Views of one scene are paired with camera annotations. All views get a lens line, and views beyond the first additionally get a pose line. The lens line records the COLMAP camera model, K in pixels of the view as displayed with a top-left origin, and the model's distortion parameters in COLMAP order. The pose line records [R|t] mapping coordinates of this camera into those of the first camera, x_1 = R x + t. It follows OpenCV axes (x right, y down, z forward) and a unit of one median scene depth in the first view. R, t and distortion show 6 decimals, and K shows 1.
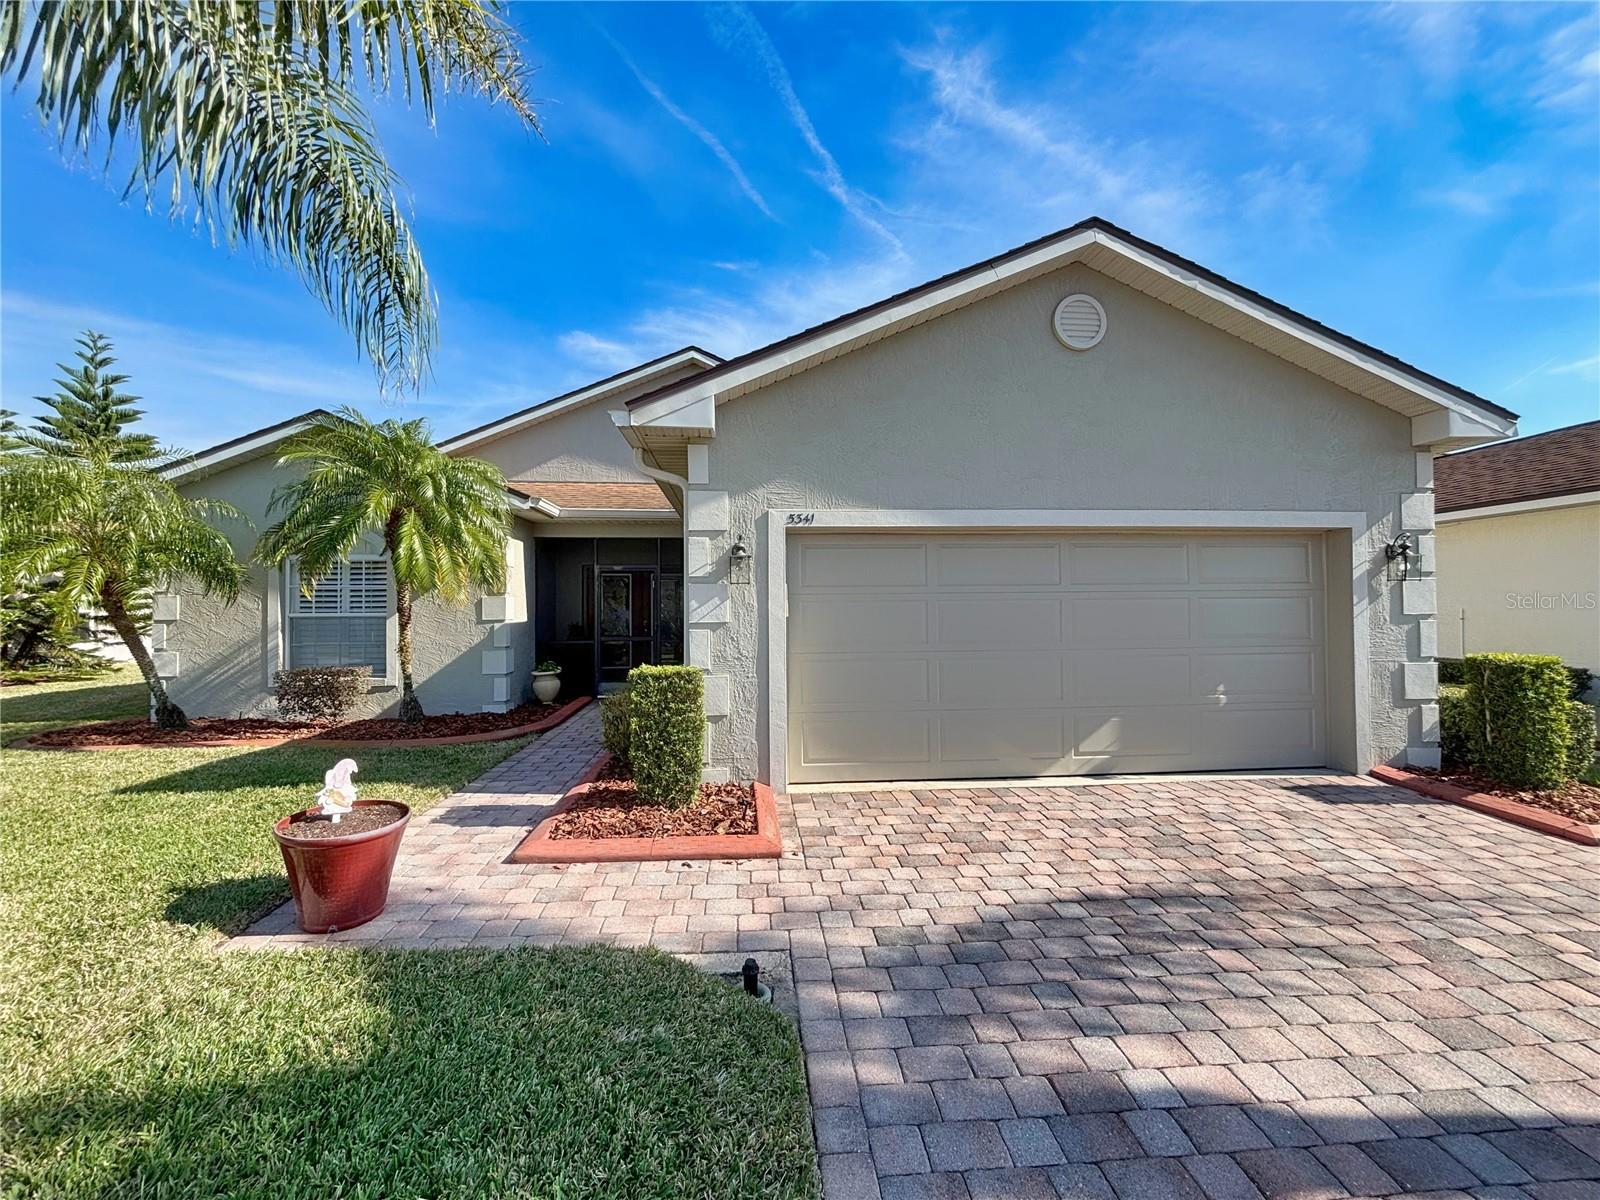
lens RADIAL K [[648.7, 0, 800.0], [0, 648.7, 600.0], [0, 0, 1]] dist [-0.001112, -0.000256]
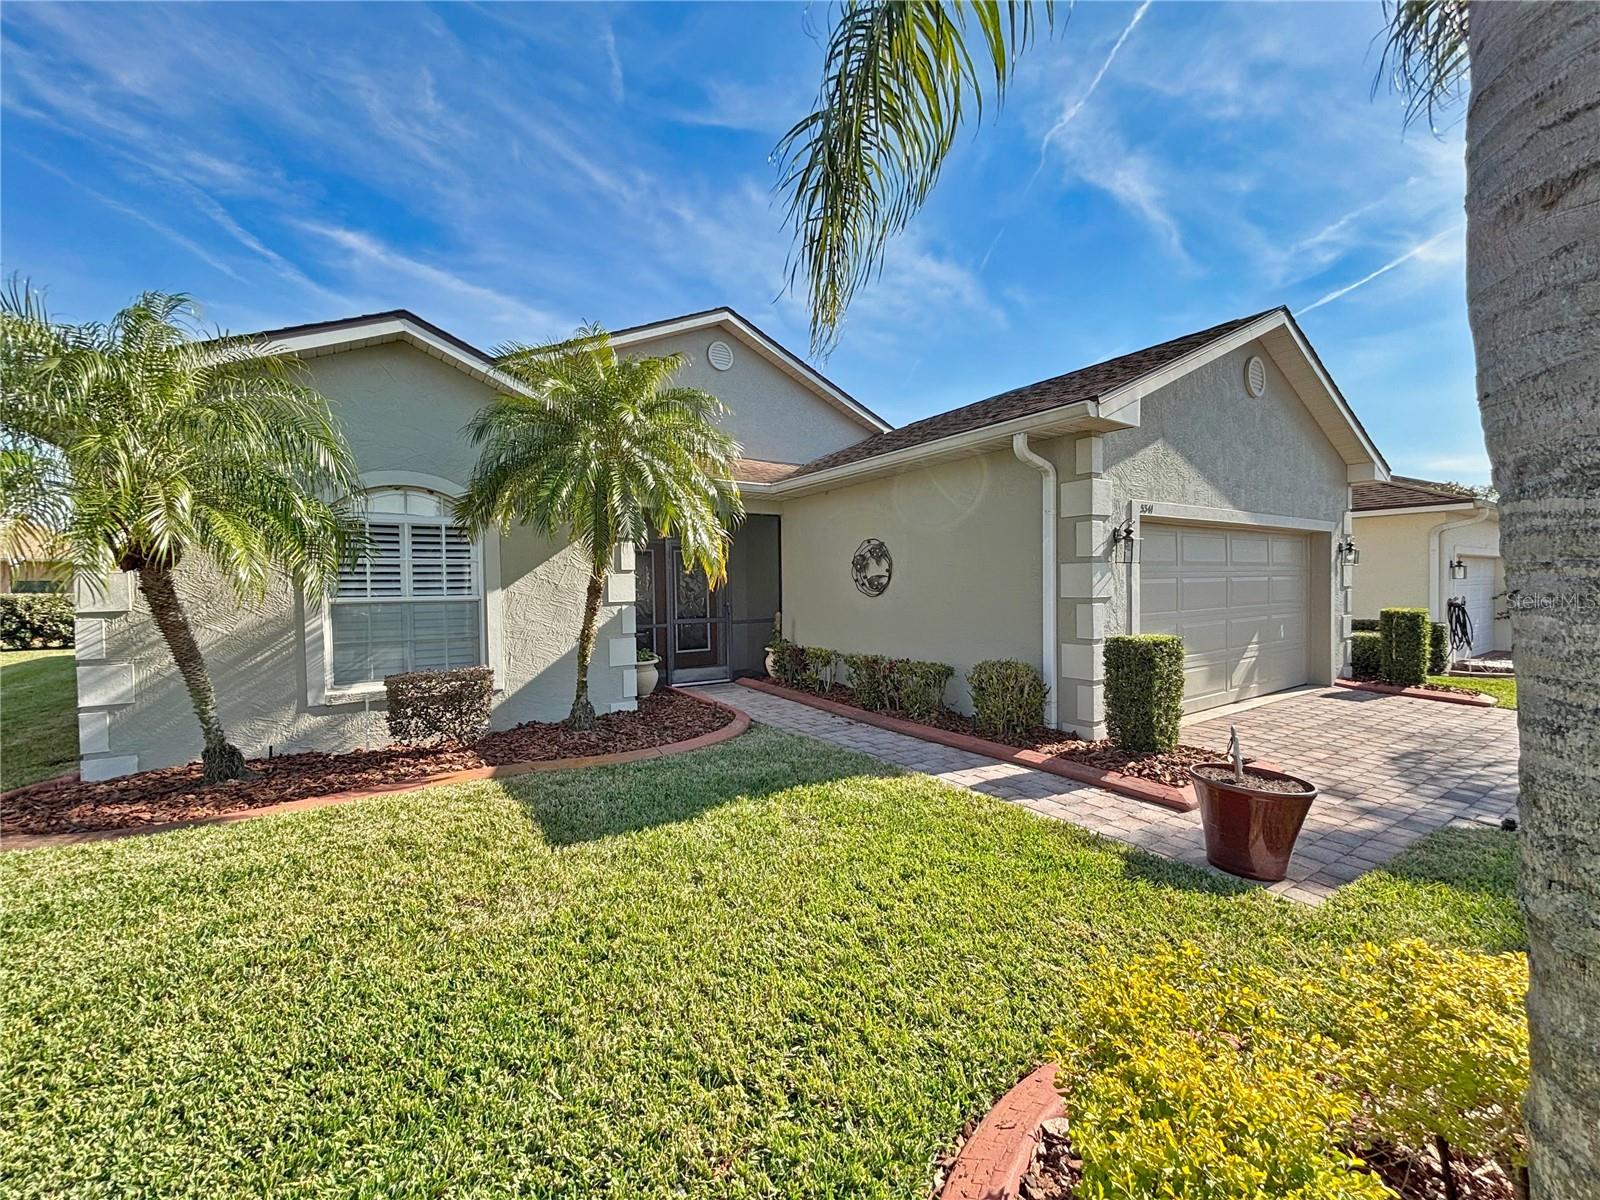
lens RADIAL K [[648.7, 0, 800.0], [0, 648.7, 600.0], [0, 0, 1]] dist [-0.001112, -0.000256]
pose [[0.872248, -0.016237, 0.488794, -1.113258], [0.003158, 0.999615, 0.027572, 0.008435], [-0.489054, -0.022506, 0.871963, 0.257809]]
